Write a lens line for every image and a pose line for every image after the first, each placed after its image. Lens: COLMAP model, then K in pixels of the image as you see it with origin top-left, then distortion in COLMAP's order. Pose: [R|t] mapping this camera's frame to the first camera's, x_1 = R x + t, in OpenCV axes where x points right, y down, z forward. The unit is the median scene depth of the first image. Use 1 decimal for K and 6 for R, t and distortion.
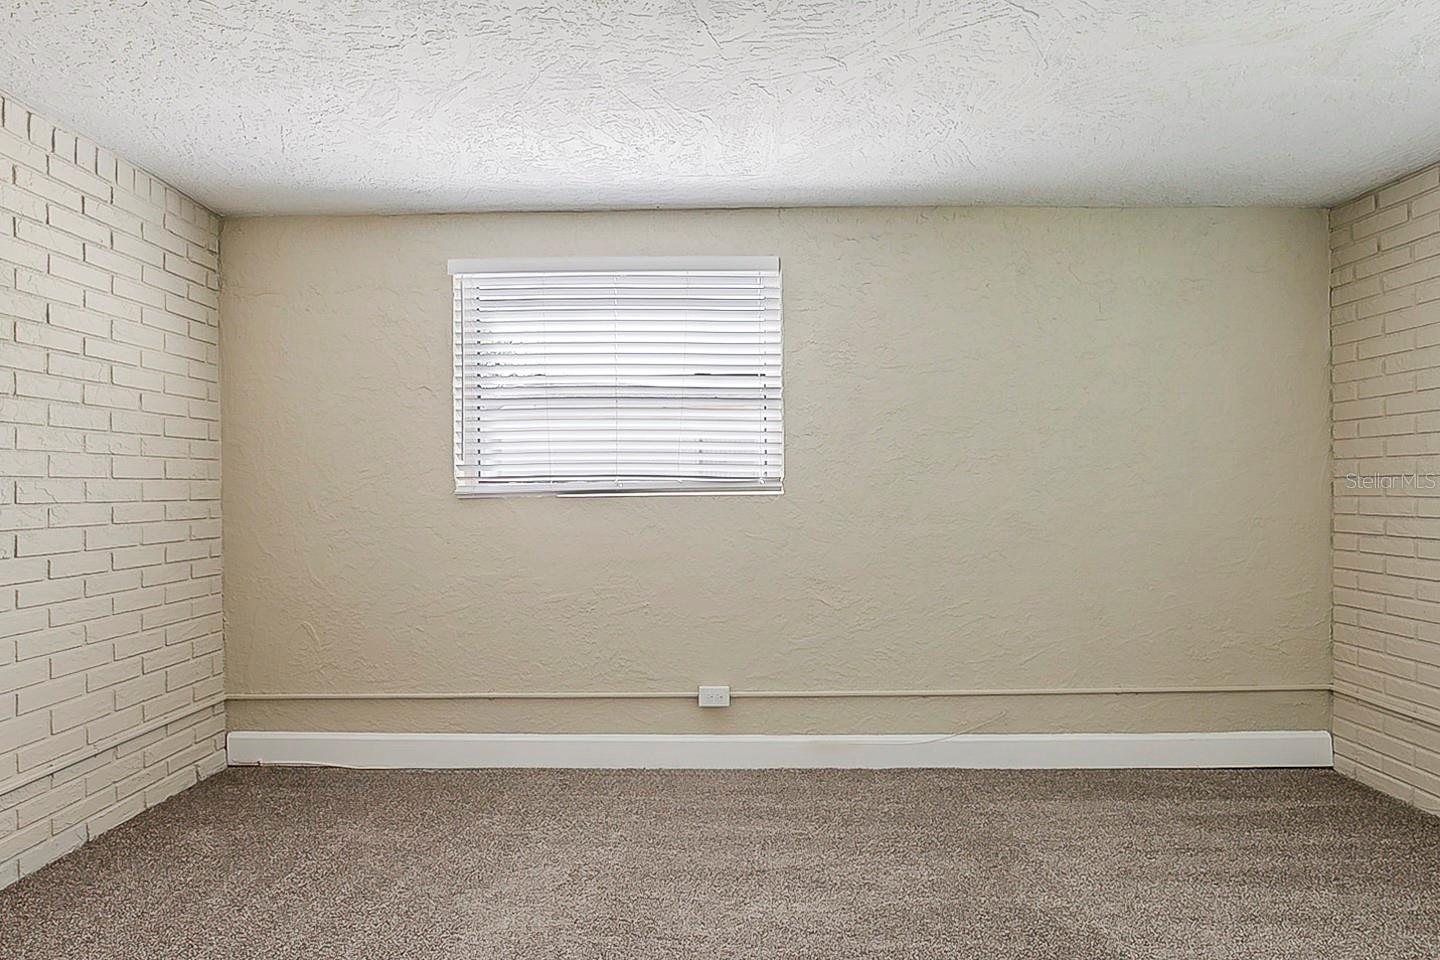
lens RADIAL K [[681.1, 0, 717.2], [0, 681.1, 484.1], [0, 0, 1]] dist [-0.011918, 0.002774]
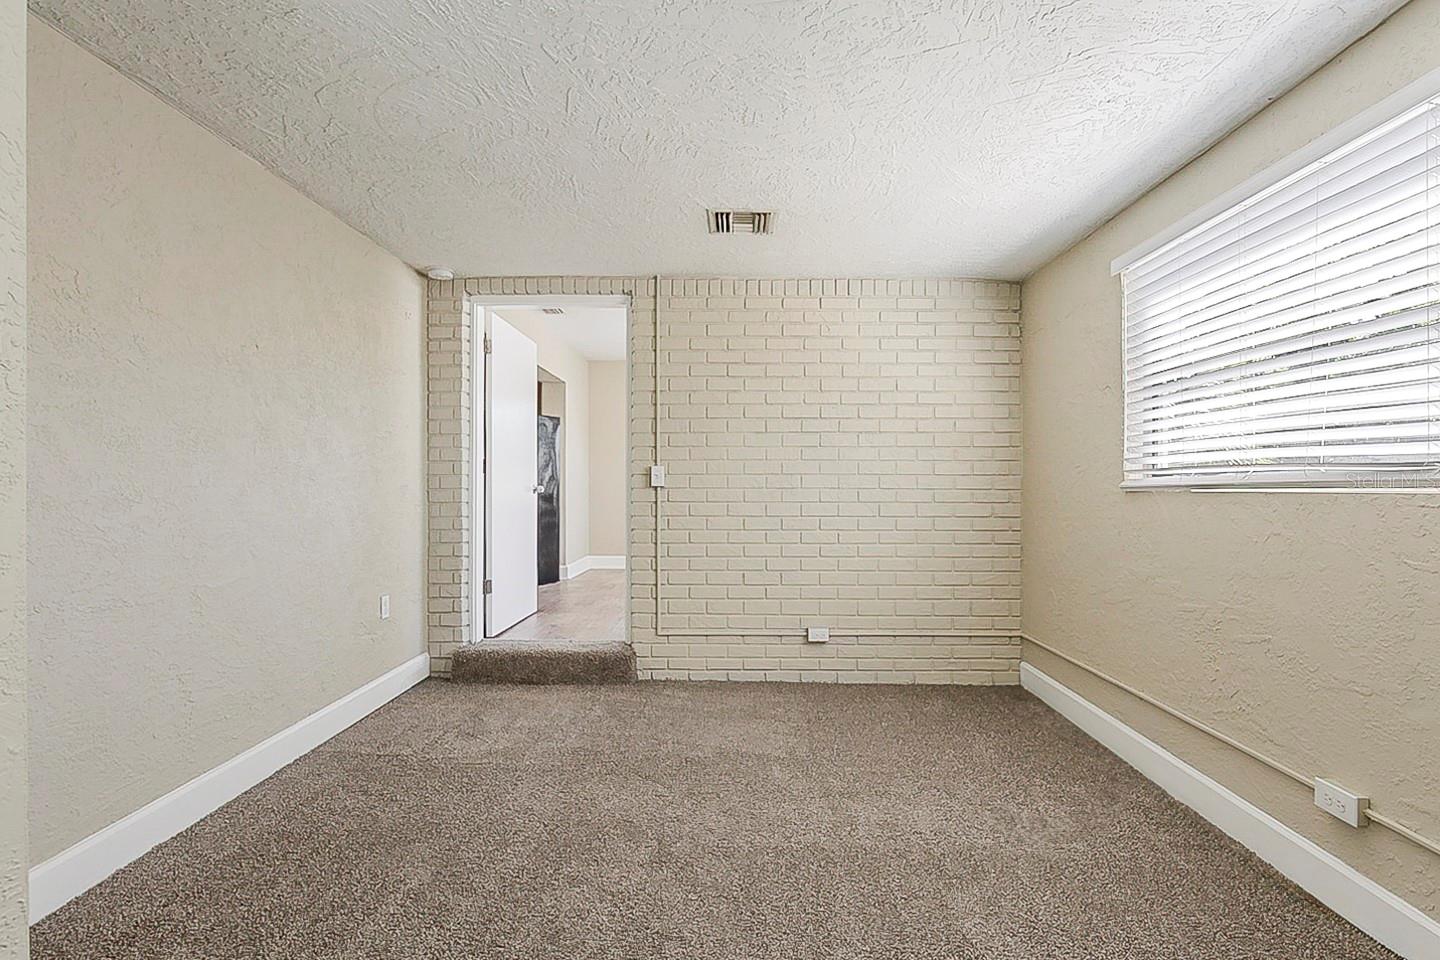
lens RADIAL K [[681.1, 0, 715.2], [0, 681.1, 479.0], [0, 0, 1]] dist [-0.011918, 0.002774]
pose [[-0.024328, -0.002613, -0.999701, 0.698819], [0.000267, 0.999997, -0.002620, 0.005382], [0.999704, -0.000331, -0.024327, 0.446740]]
